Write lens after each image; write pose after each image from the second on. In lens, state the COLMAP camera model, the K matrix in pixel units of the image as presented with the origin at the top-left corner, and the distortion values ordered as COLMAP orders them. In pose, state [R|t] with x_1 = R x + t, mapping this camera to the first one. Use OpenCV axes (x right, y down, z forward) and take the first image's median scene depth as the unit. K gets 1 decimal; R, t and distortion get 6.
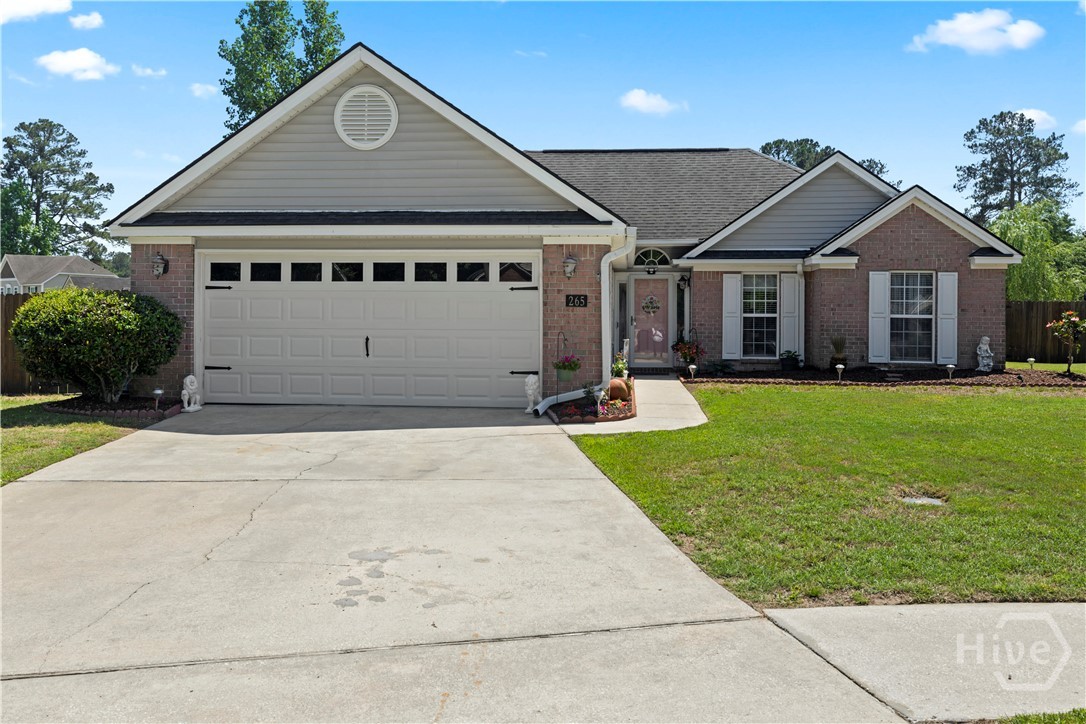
lens RADIAL K [[916.1, 0, 539.4], [0, 916.1, 316.7], [0, 0, 1]] dist [-0.001413, 0.003522]
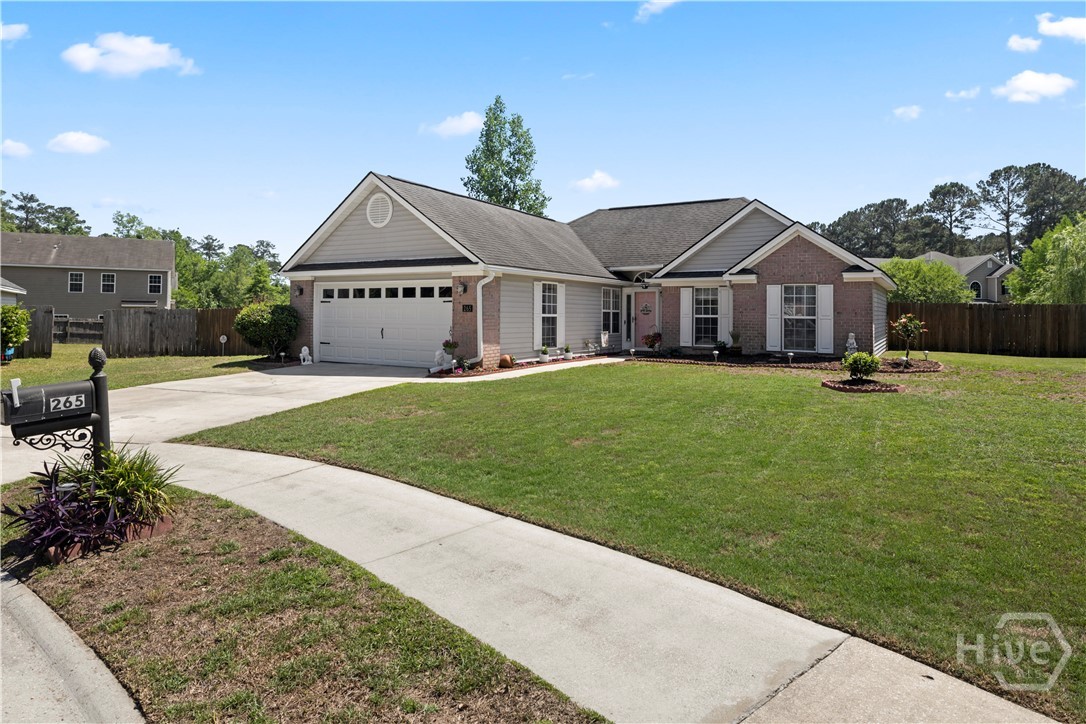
lens RADIAL K [[645.0, 0, 542.1], [0, 645.0, 290.8], [0, 0, 1]] dist [0.001474, 0.001534]
pose [[0.903349, -0.014794, -0.428652, 0.446719], [-0.001442, 0.999295, -0.037527, -0.003074], [0.428905, 0.034518, 0.902690, -0.026942]]
